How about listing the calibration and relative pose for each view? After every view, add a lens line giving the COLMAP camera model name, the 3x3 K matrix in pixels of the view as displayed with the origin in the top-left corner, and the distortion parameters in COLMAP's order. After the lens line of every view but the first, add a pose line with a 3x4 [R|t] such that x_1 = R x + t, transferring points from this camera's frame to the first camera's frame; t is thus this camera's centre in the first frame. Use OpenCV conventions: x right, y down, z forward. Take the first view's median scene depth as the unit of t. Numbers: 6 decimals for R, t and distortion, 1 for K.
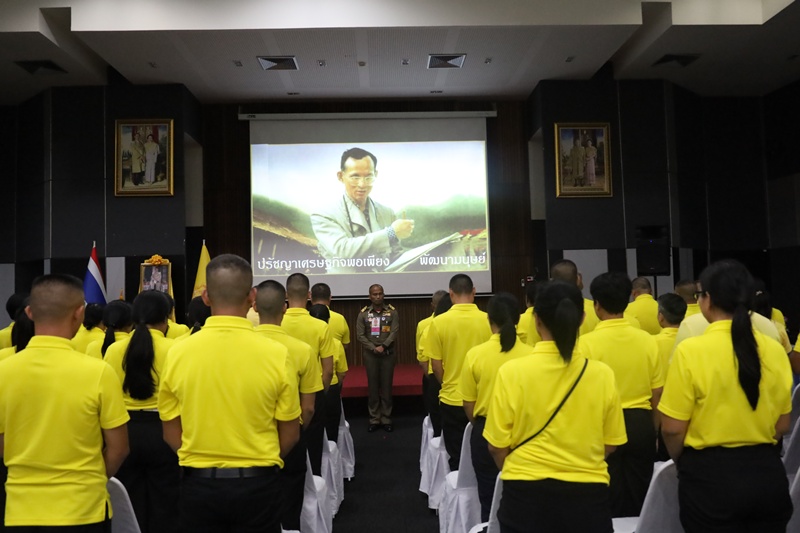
lens RADIAL K [[649.2, 0, 400.0], [0, 649.2, 266.5], [0, 0, 1]] dist [-0.016236, -0.004071]
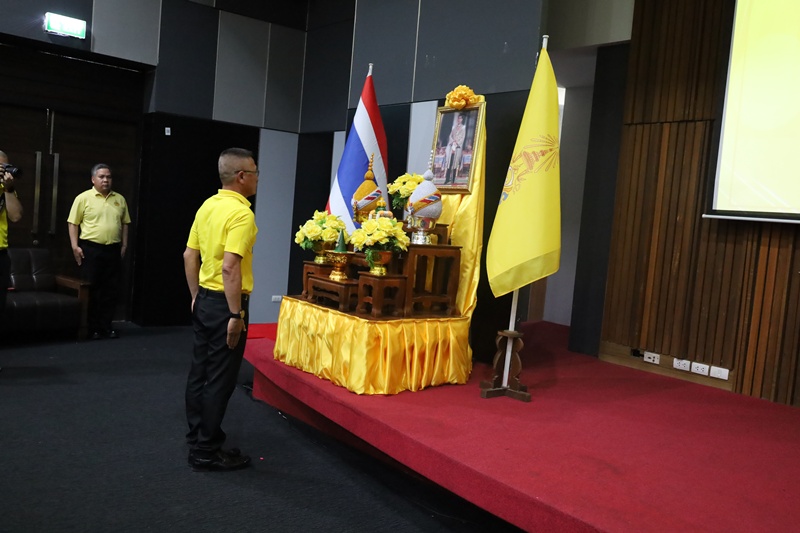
lens RADIAL K [[699.3, 0, 400.0], [0, 699.3, 266.5], [0, 0, 1]] dist [-0.019415, 0.005165]
pose [[0.627574, 0.133726, -0.766986, -0.021809], [-0.058595, 0.990457, 0.124745, 0.045145], [0.776348, -0.033345, 0.629421, 0.638901]]
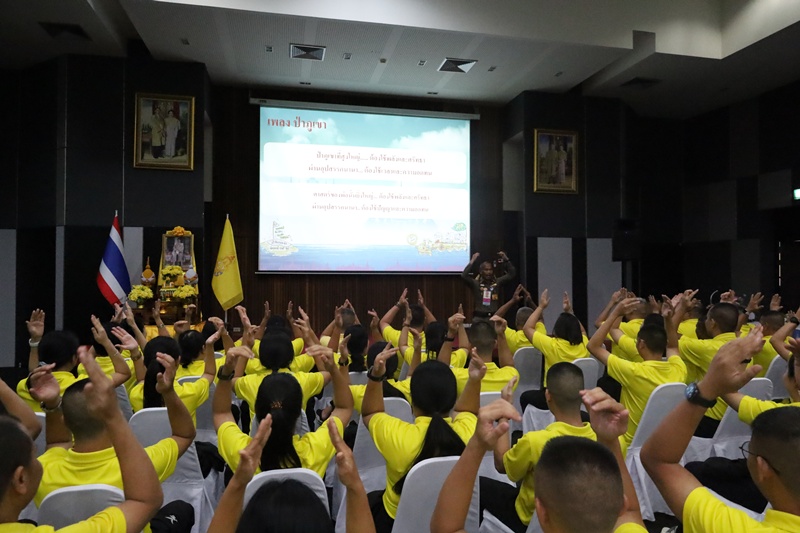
lens RADIAL K [[547.6, 0, 400.0], [0, 547.6, 266.5], [0, 0, 1]] dist [-0.010625, 0.001810]
pose [[0.983062, 0.030100, 0.180783, -0.176391], [-0.035940, 0.998930, 0.029113, 0.007861], [-0.179713, -0.035117, 0.983092, 0.065571]]
